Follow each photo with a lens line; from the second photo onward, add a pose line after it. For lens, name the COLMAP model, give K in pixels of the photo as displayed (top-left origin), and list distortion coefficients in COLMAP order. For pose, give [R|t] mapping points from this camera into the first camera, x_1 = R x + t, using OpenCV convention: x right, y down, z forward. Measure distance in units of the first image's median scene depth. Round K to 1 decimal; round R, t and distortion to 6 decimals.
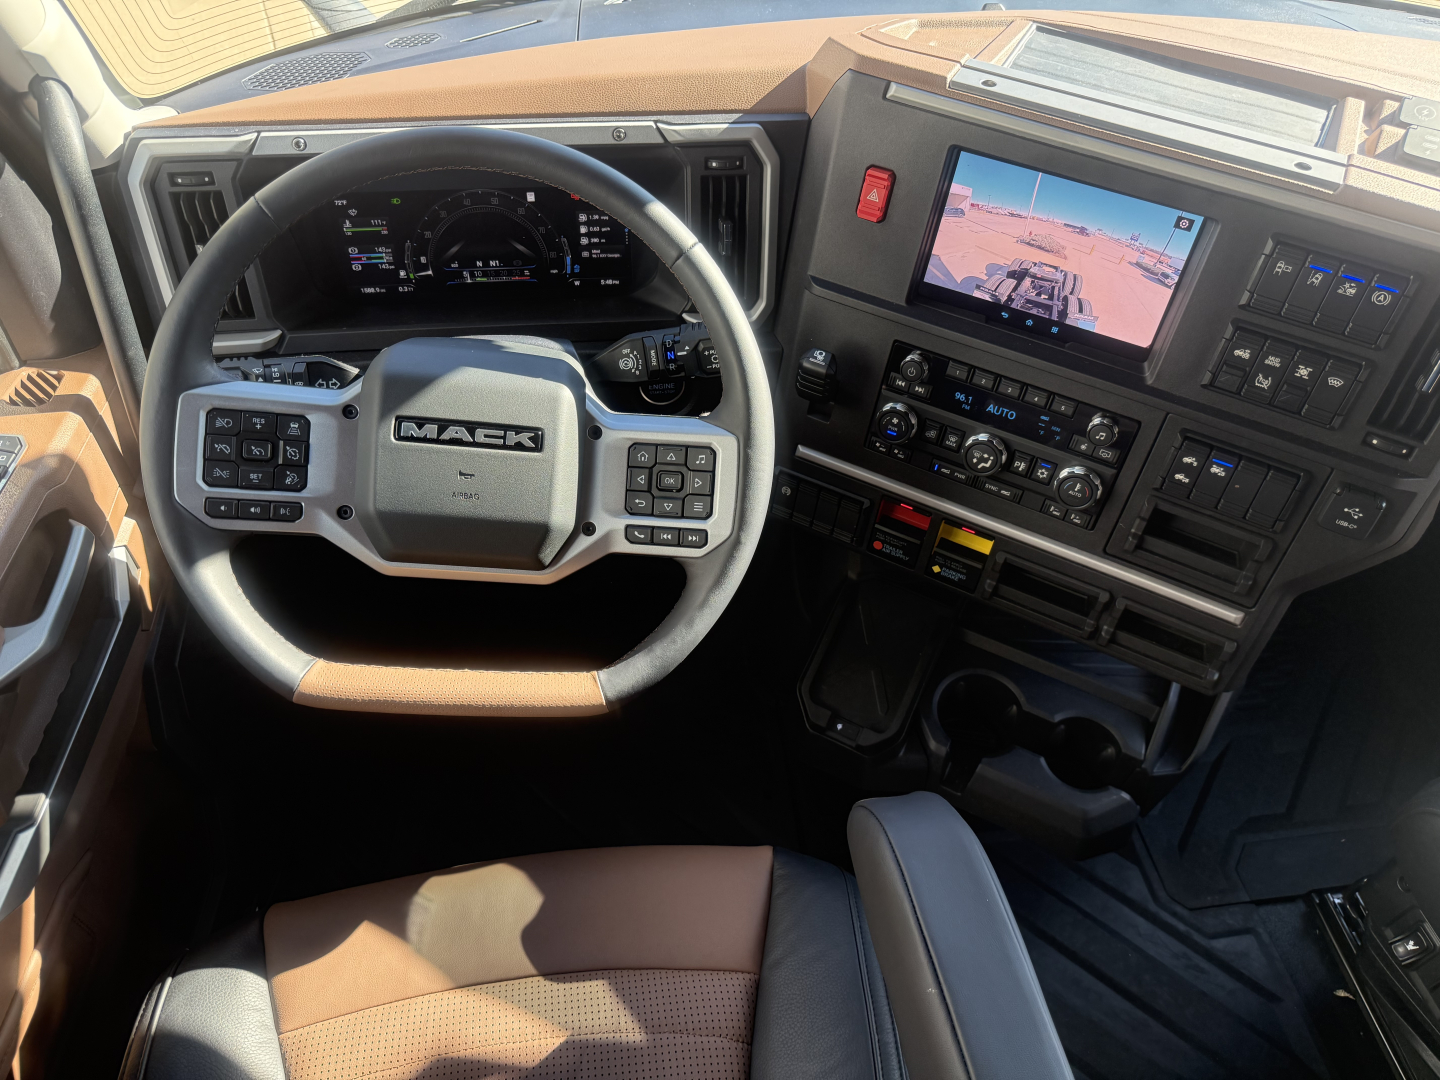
lens RADIAL K [[1014.4, 0, 712.7], [0, 1014.4, 550.7], [0, 0, 1]] dist [0.094710, -0.181541]
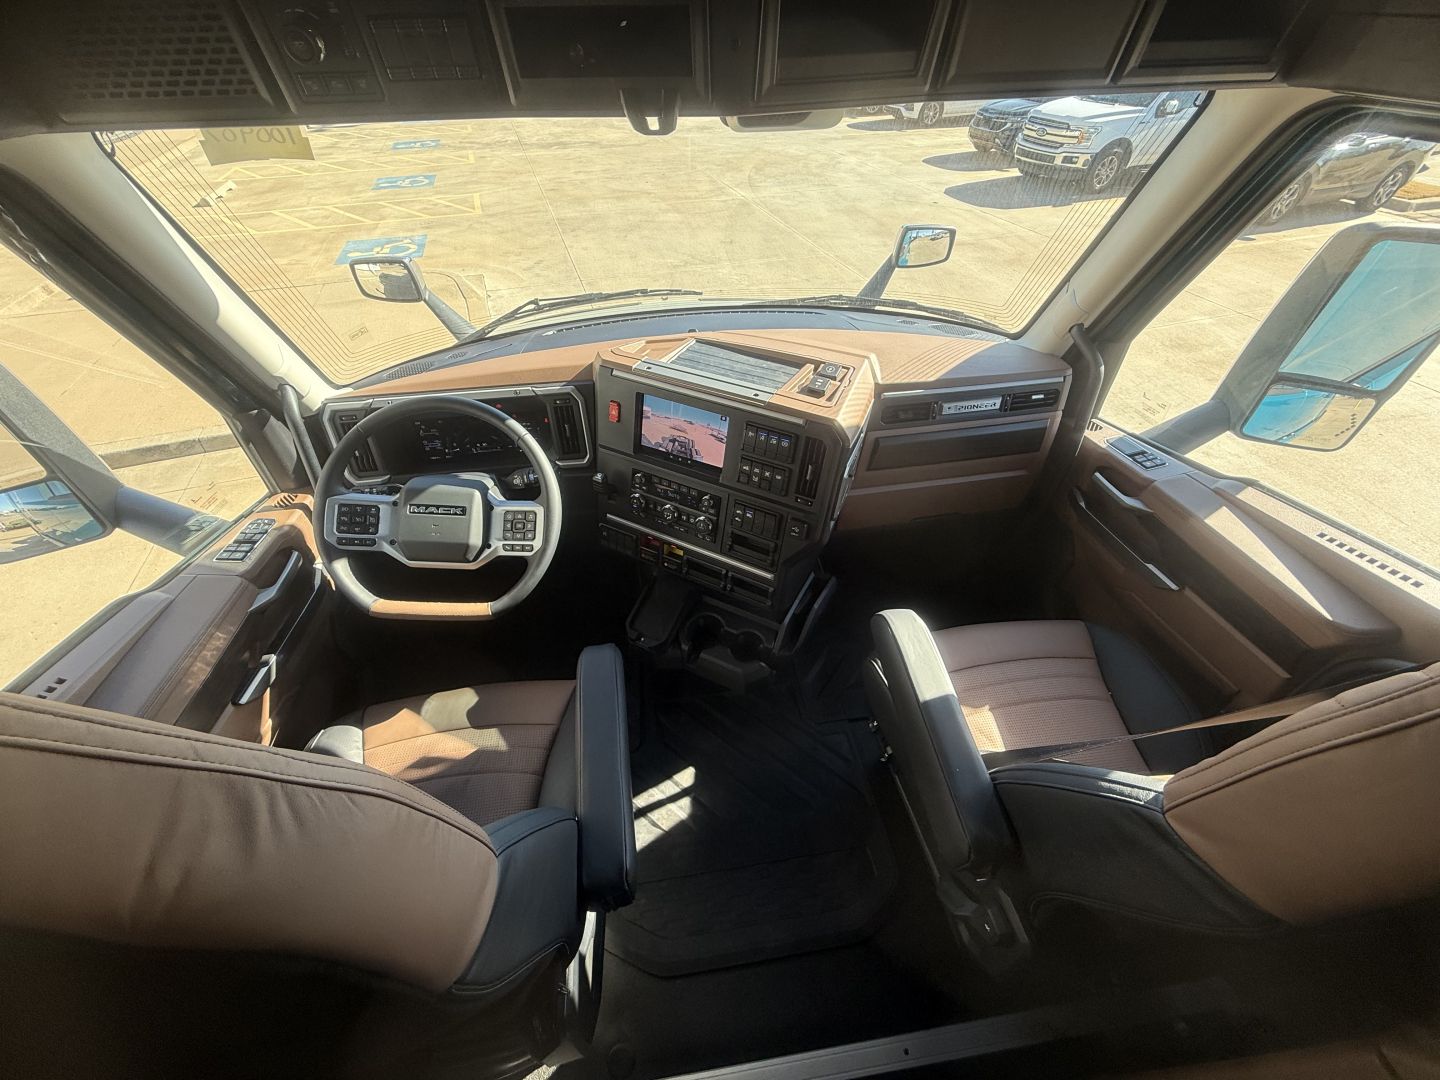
lens RADIAL K [[576.3, 0, 720.0], [0, 576.3, 540.0], [0, 0, 1]] dist [-0.027475, -0.000033]
pose [[0.999073, -0.035996, -0.023622, 0.442521], [0.033602, 0.994916, -0.094940, 0.107435], [0.026919, 0.094058, 0.995203, -0.364745]]
